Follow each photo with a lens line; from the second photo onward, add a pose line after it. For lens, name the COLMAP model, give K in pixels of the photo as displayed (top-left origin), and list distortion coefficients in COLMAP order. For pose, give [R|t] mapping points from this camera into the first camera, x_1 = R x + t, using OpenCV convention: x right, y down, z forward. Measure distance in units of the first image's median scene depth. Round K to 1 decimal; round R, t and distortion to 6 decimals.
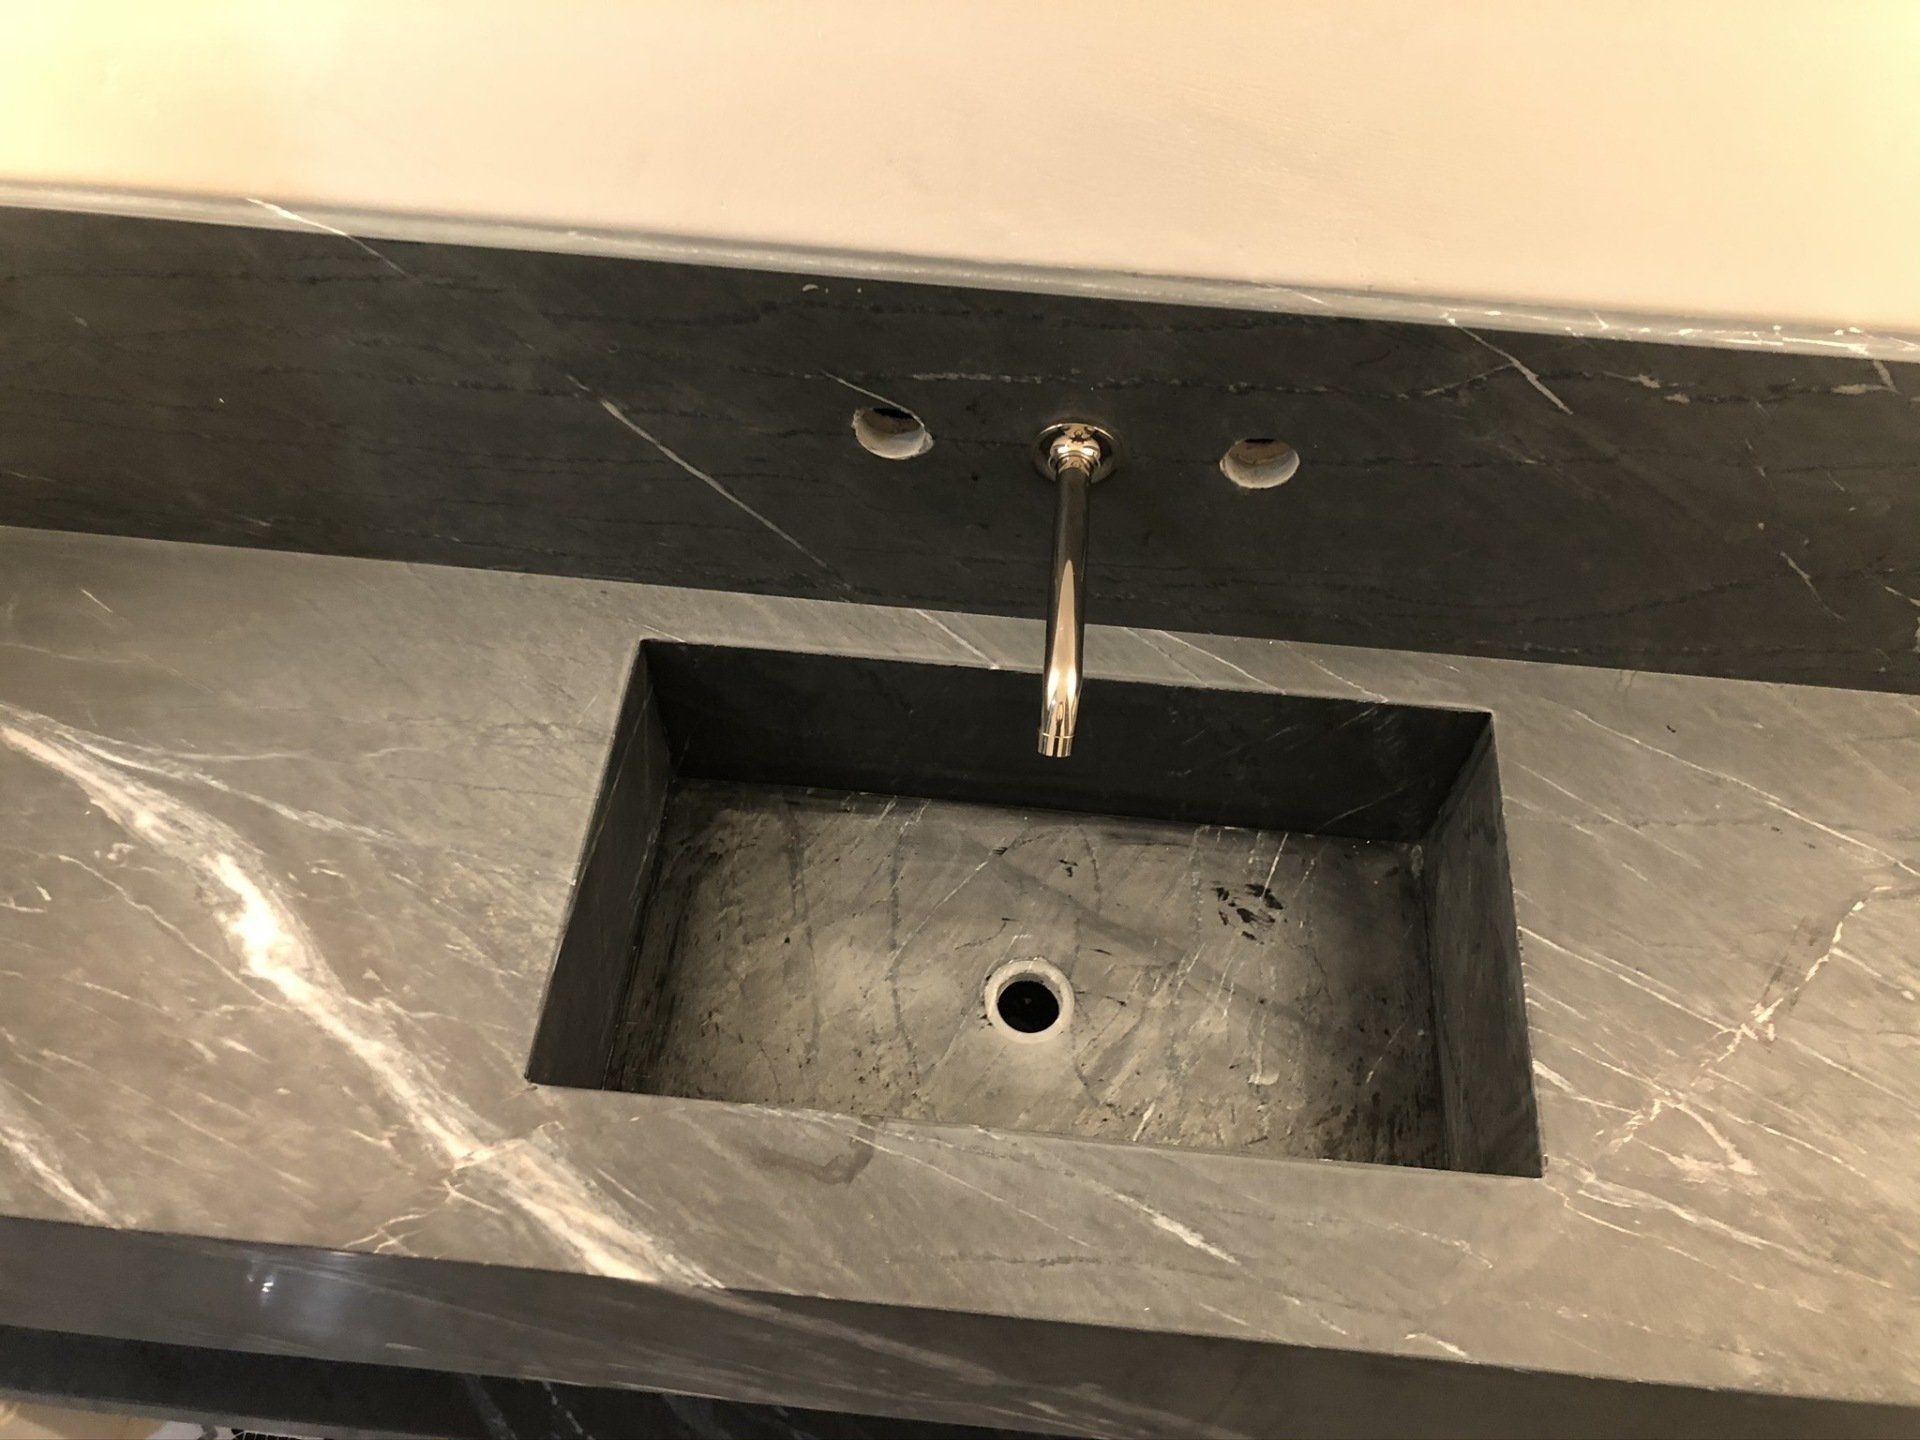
lens RADIAL K [[1575.0, 0, 963.6], [0, 1575.0, 699.9], [0, 0, 1]] dist [0.004238, -0.001676]
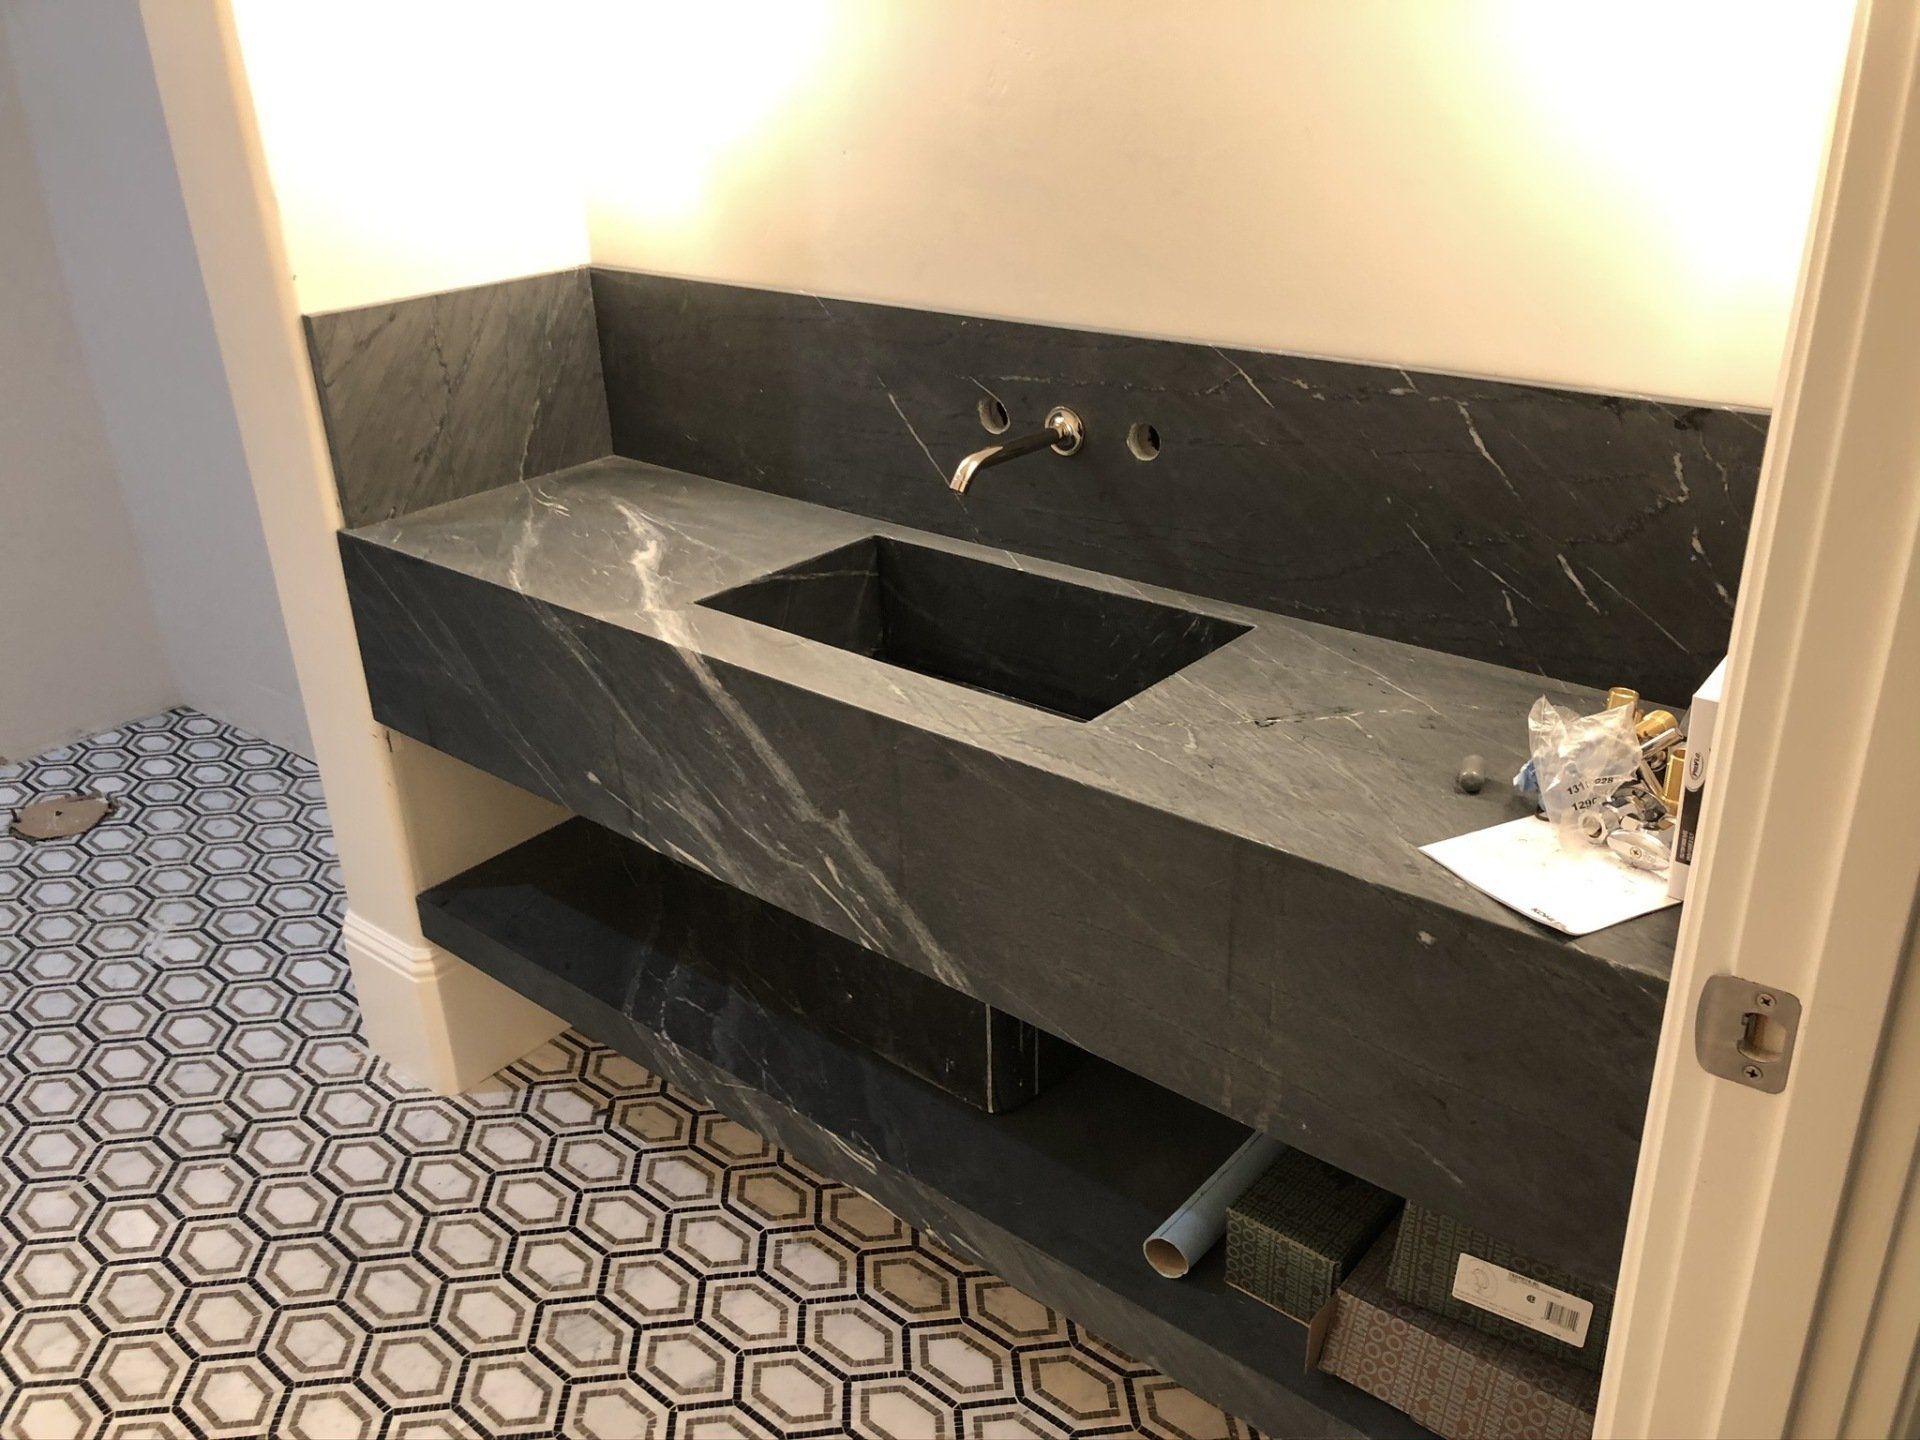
lens RADIAL K [[1575.0, 0, 969.4], [0, 1575.0, 724.0], [0, 0, 1]] dist [0.004238, -0.001676]
pose [[0.816959, 0.195940, -0.542389, 1.124231], [-0.440141, 0.819557, -0.366882, 0.928654], [0.372632, 0.538455, 0.755785, -0.334432]]
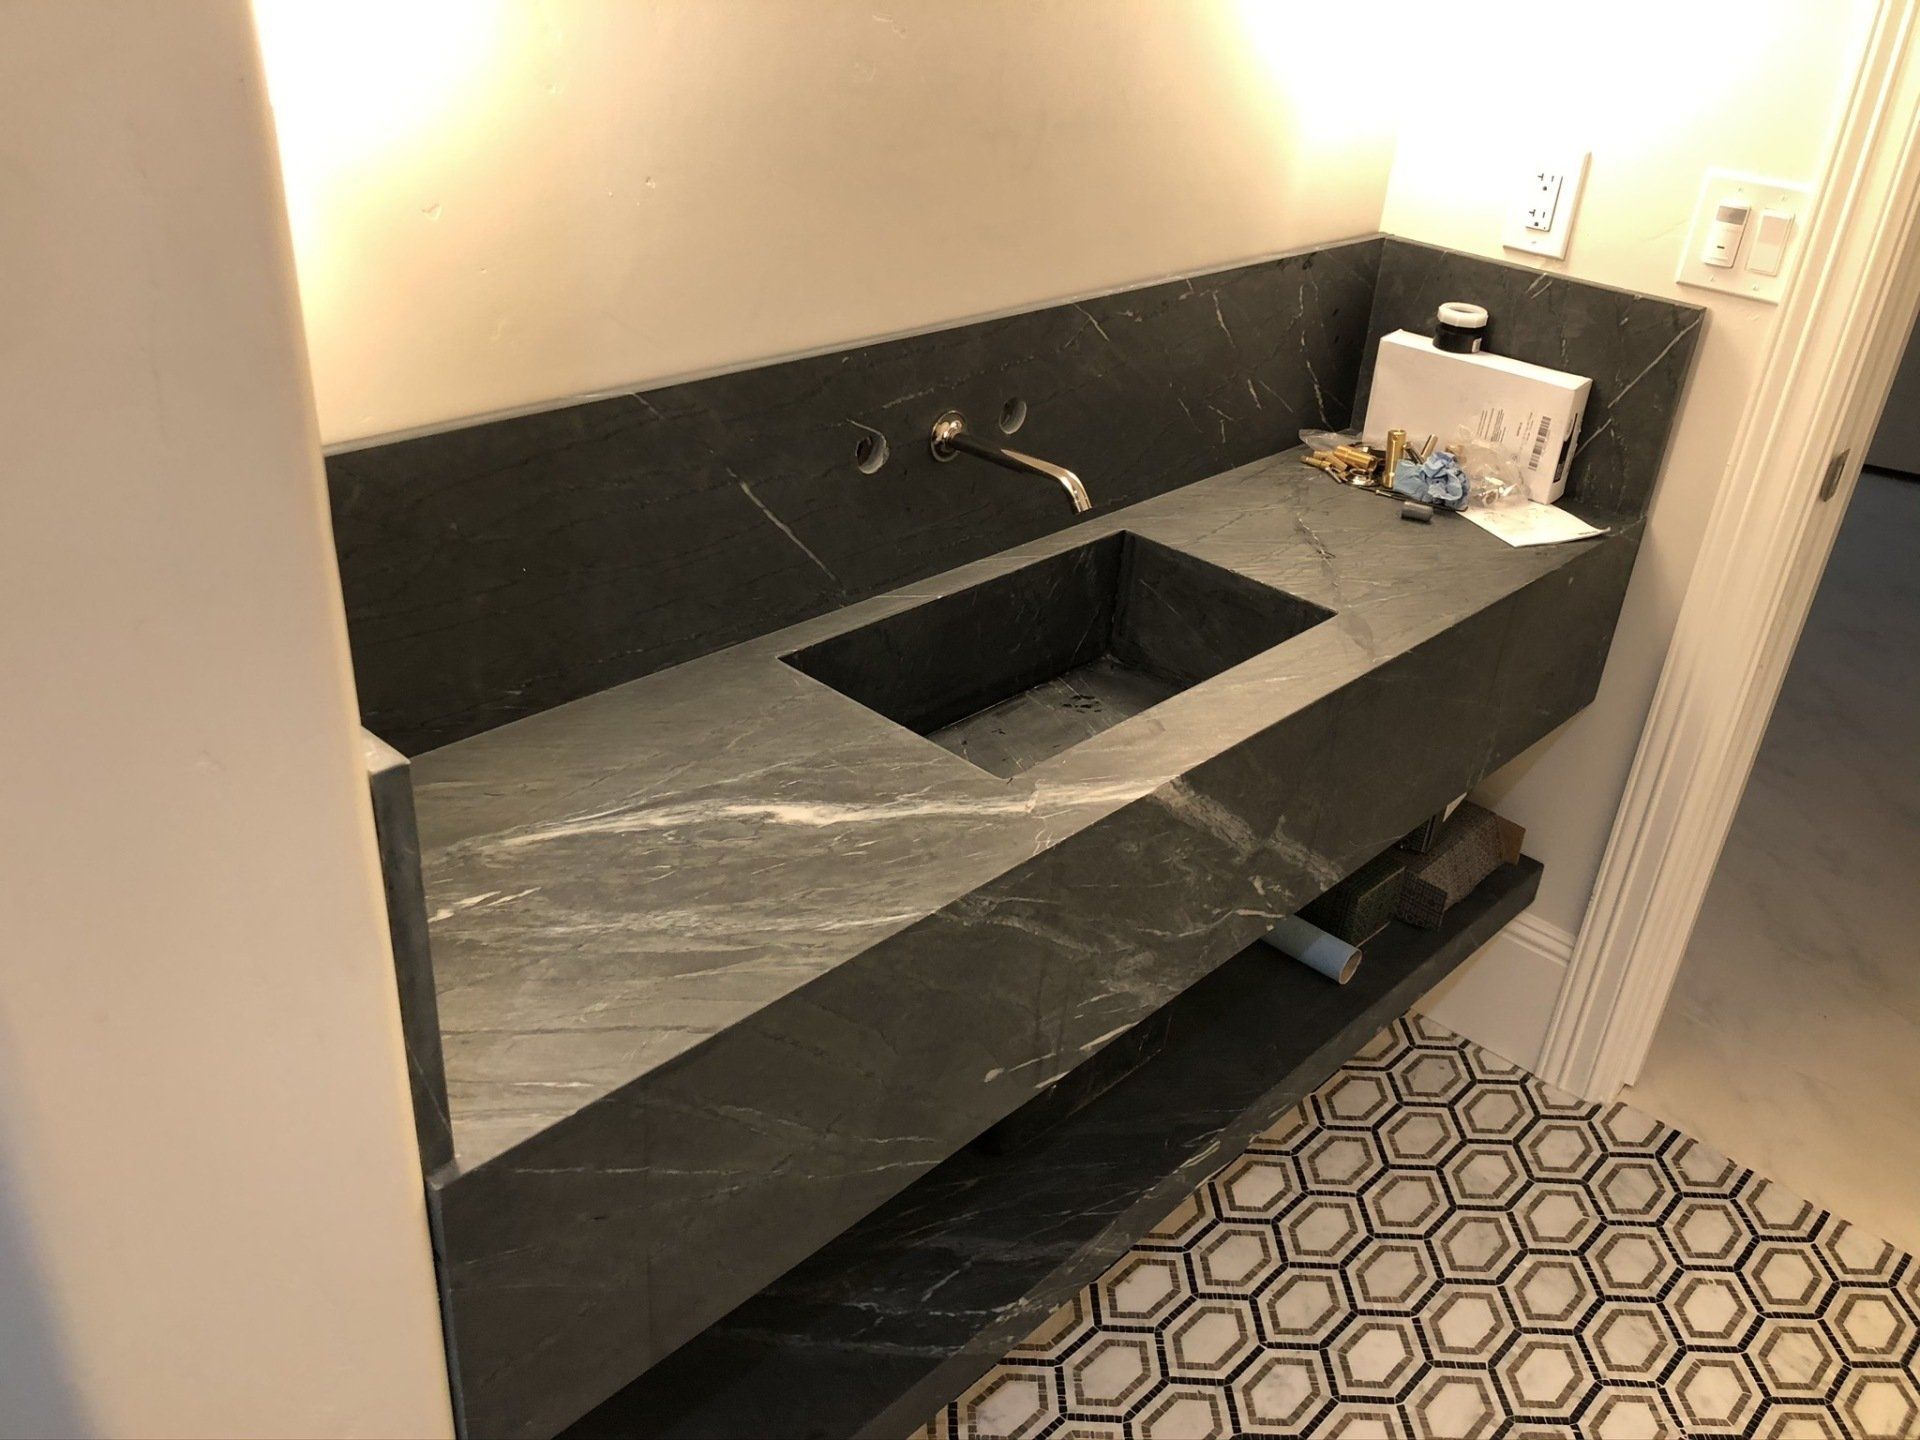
lens RADIAL K [[1575.0, 0, 962.2], [0, 1575.0, 728.9], [0, 0, 1]] dist [0.004238, -0.001676]
pose [[0.623242, -0.366403, 0.690882, -1.323924], [0.607940, 0.782710, -0.133317, 0.369587], [-0.491913, 0.503104, 0.710569, -0.137725]]
